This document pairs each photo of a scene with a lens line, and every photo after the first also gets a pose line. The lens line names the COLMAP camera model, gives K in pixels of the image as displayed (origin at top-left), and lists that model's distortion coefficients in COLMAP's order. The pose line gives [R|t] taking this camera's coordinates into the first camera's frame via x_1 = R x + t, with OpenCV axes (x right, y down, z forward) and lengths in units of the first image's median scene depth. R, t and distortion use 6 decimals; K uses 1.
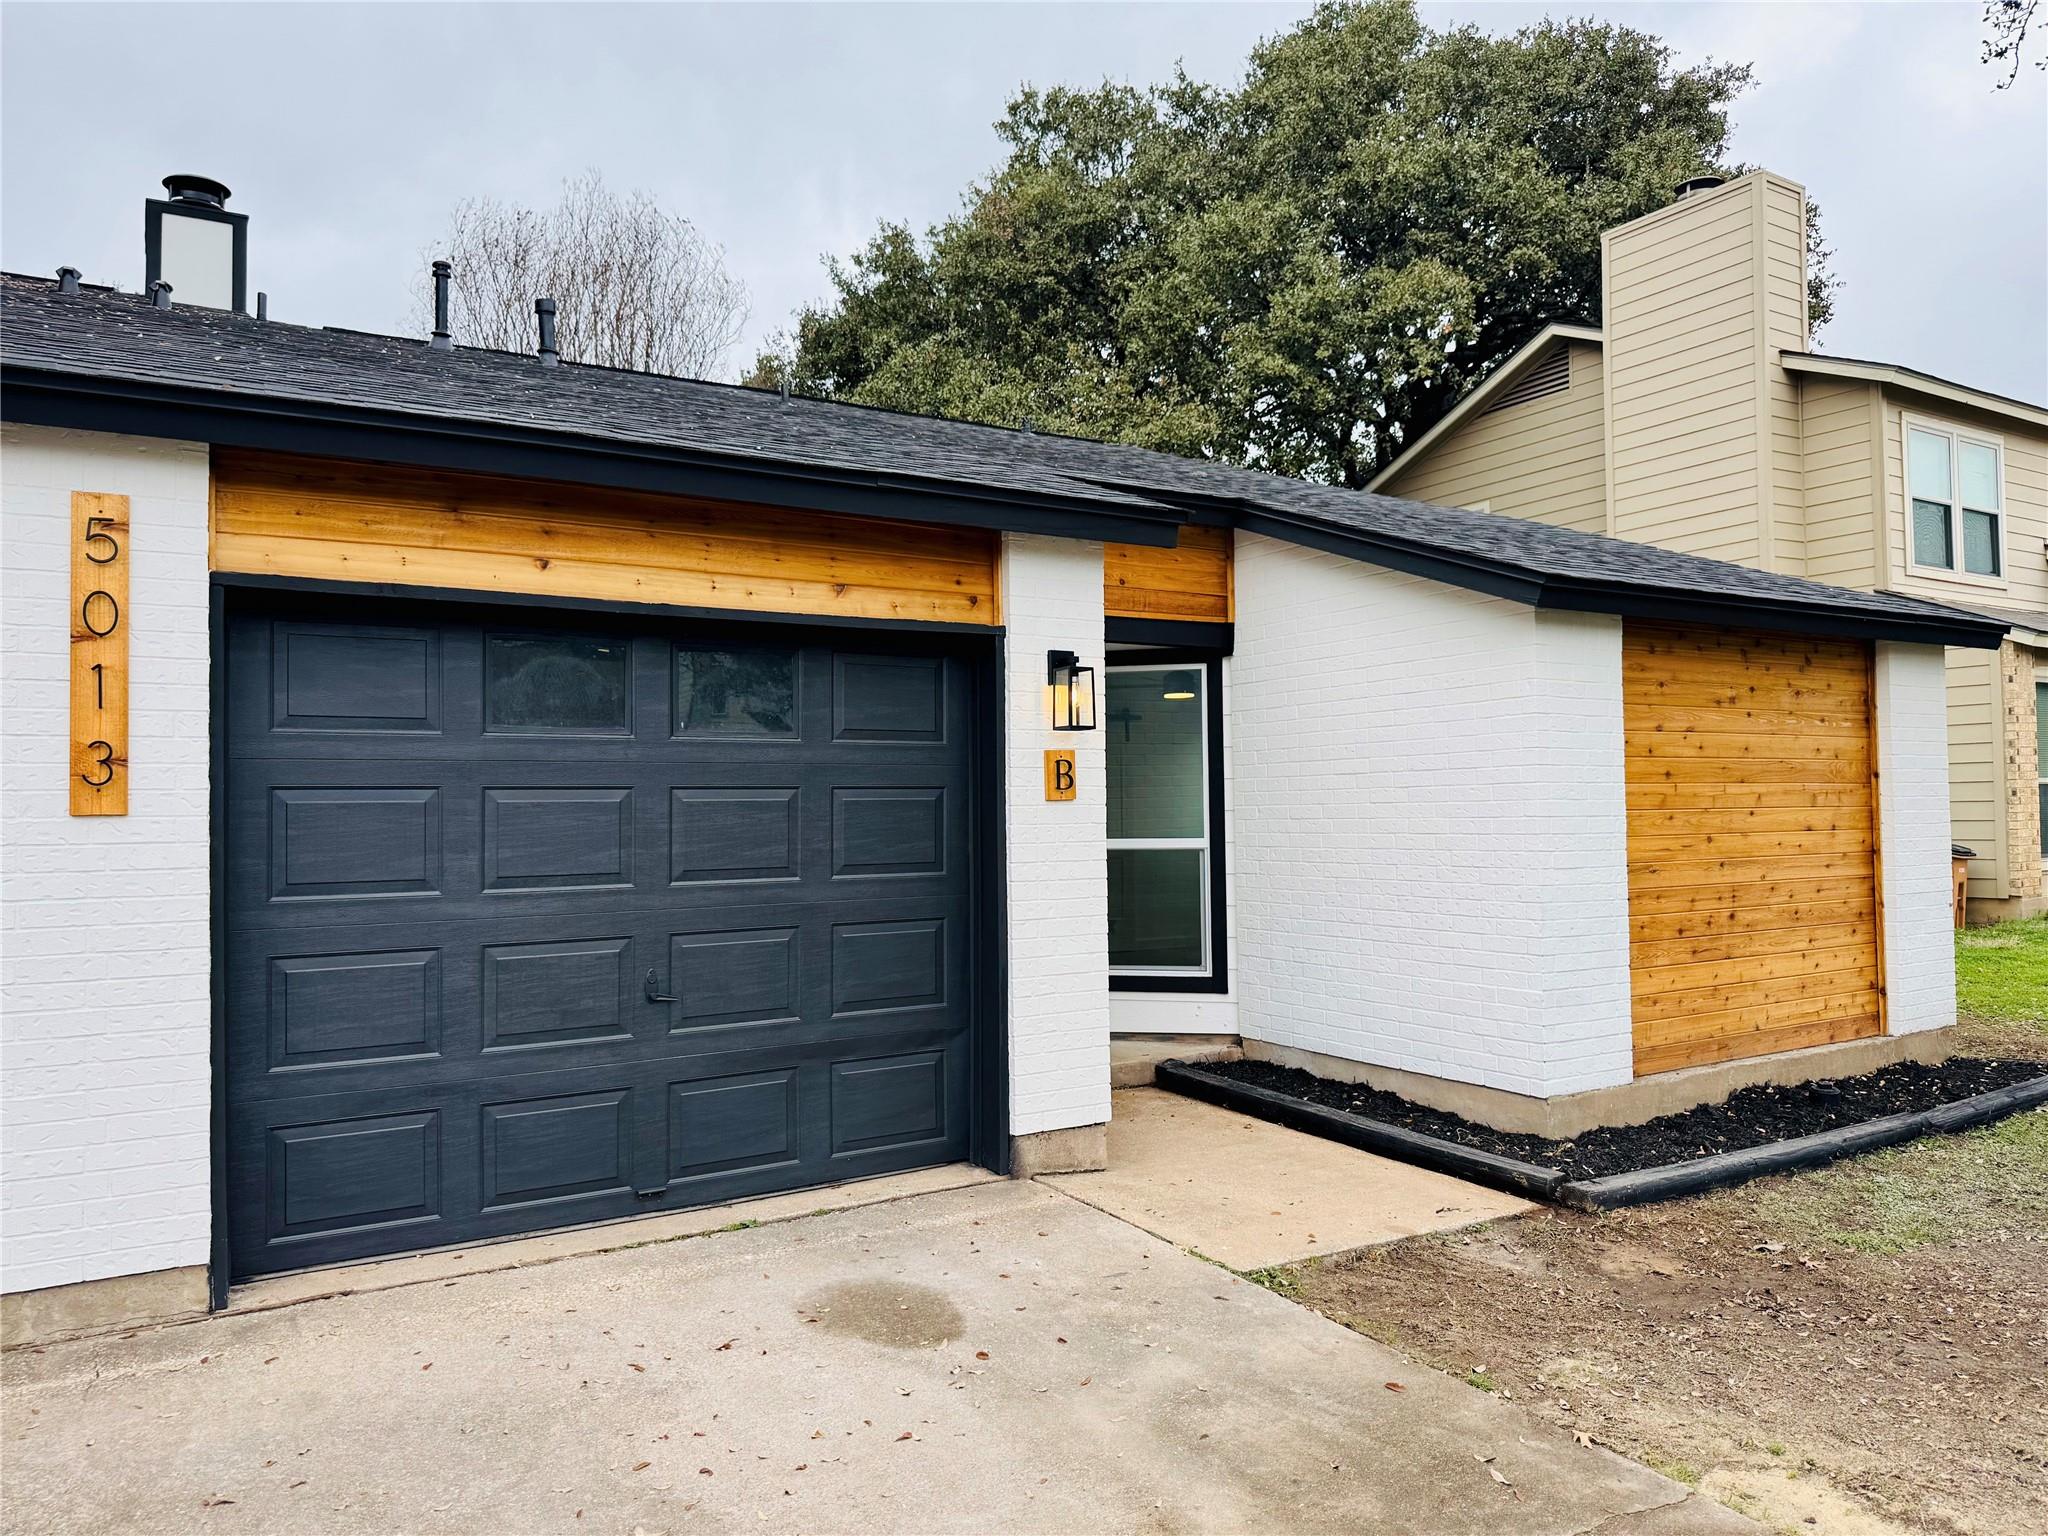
lens RADIAL K [[1431.7, 0, 1024.0], [0, 1431.7, 768.0], [0, 0, 1]] dist [-0.000120, -0.021200]
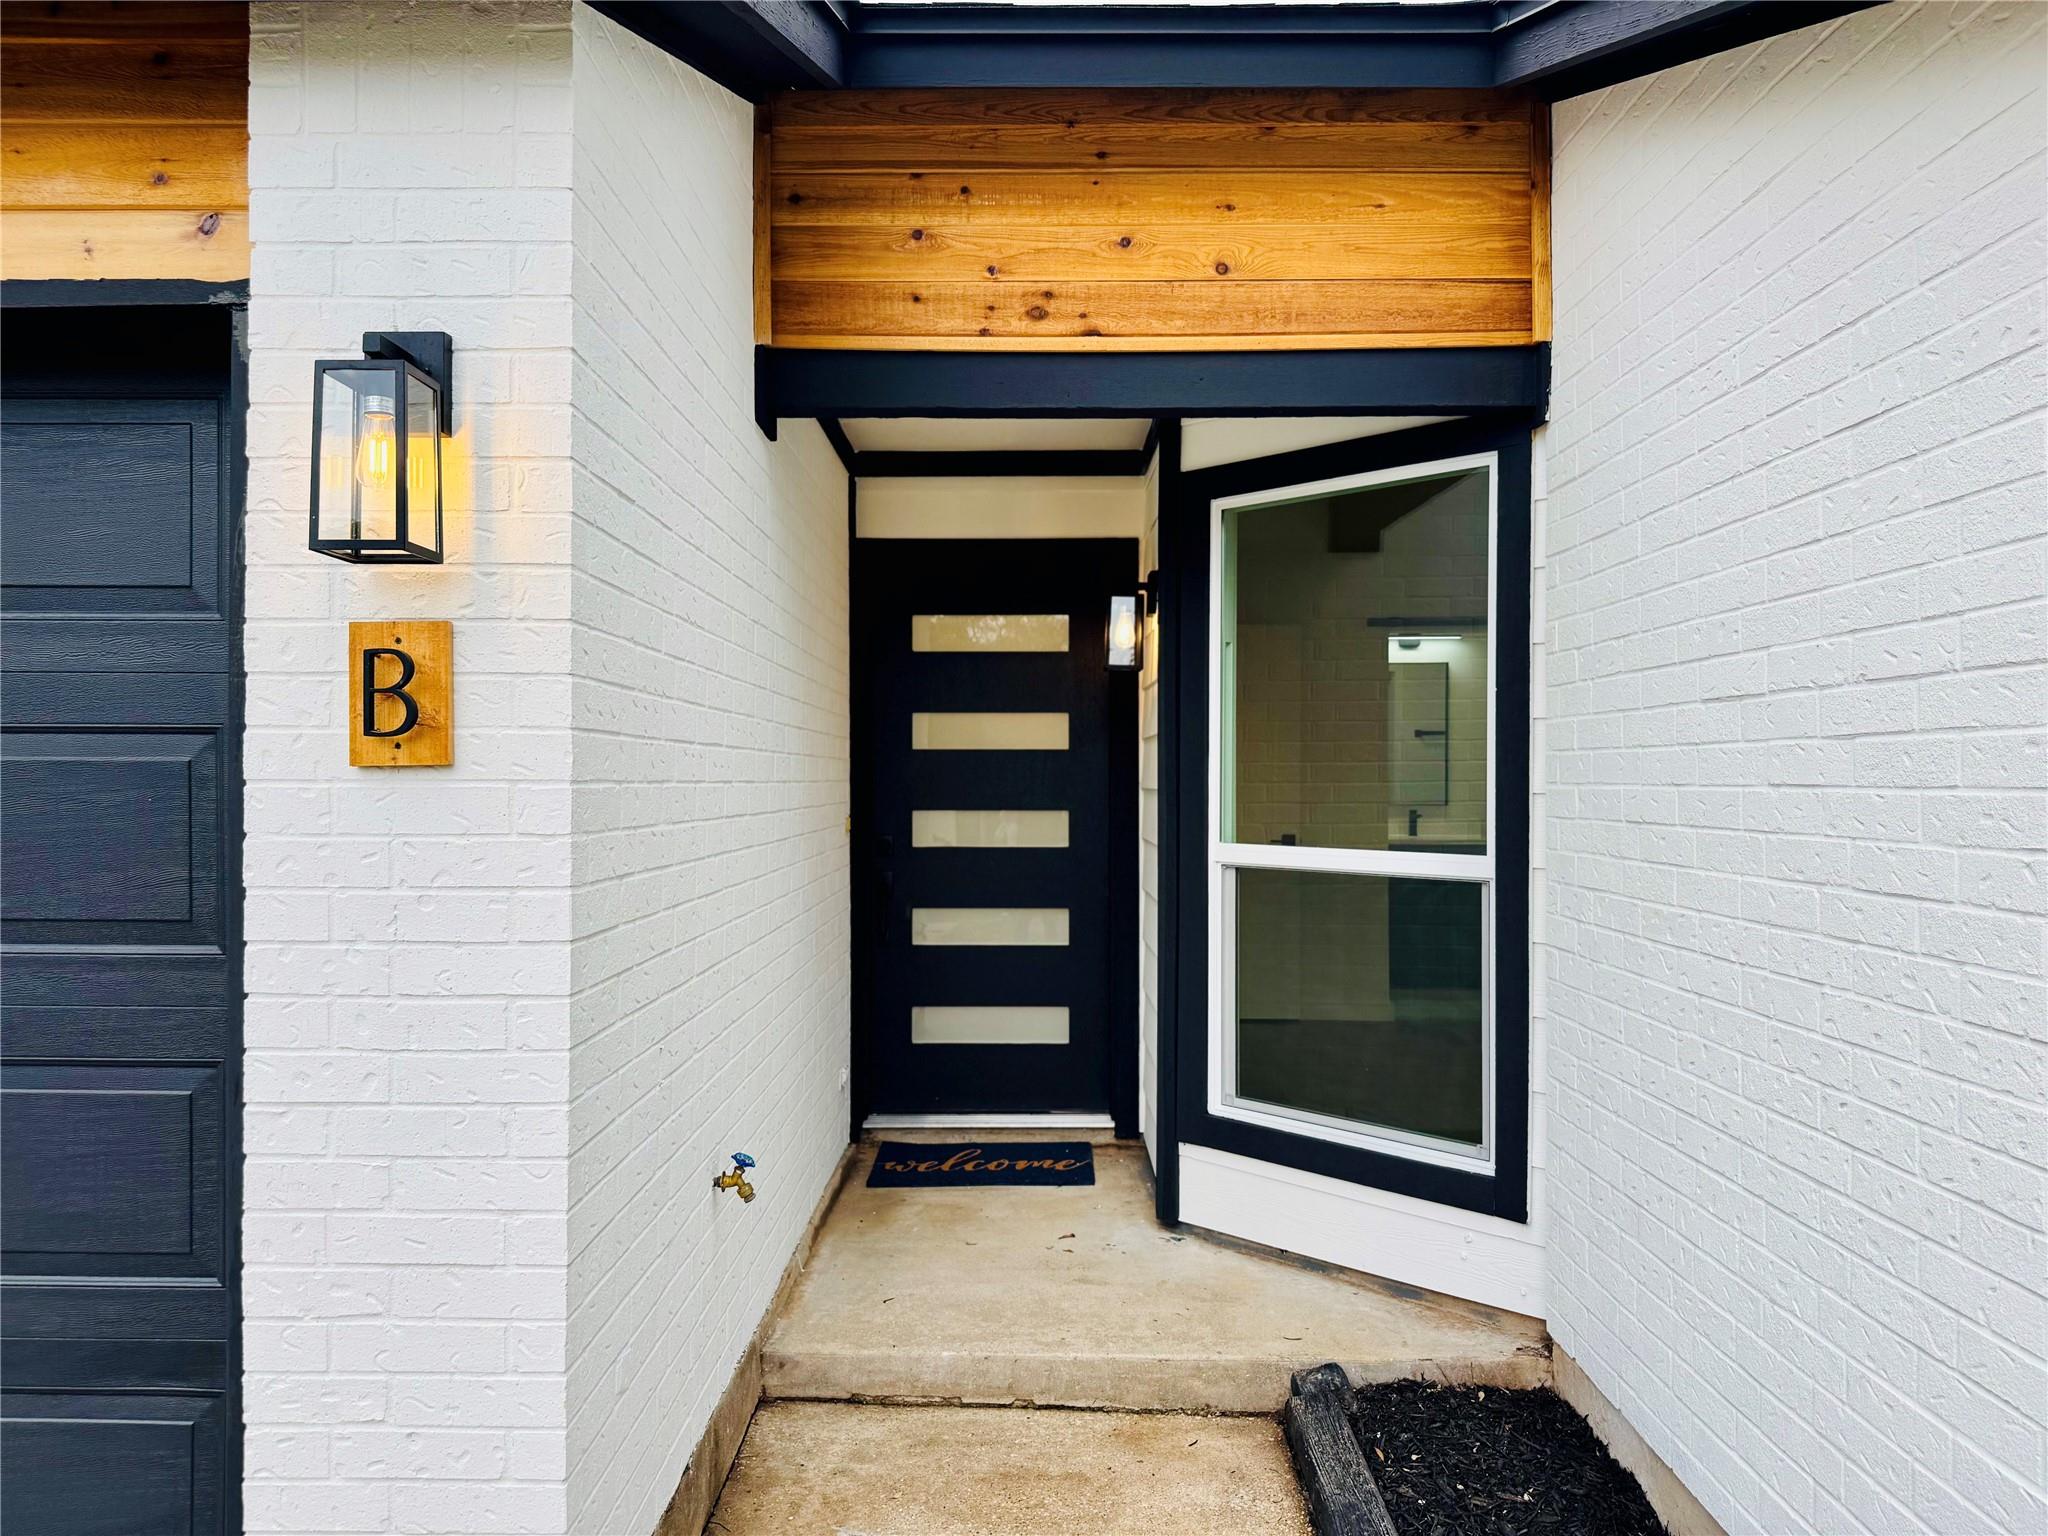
lens RADIAL K [[1431.7, 0, 1024.0], [0, 1431.7, 768.0], [0, 0, 1]] dist [-0.000120, -0.021200]
pose [[0.843521, 0.014204, -0.536908, 0.245127], [0.002487, 0.999536, 0.030349, 0.009154], [0.537091, -0.026935, 0.843094, 0.571965]]
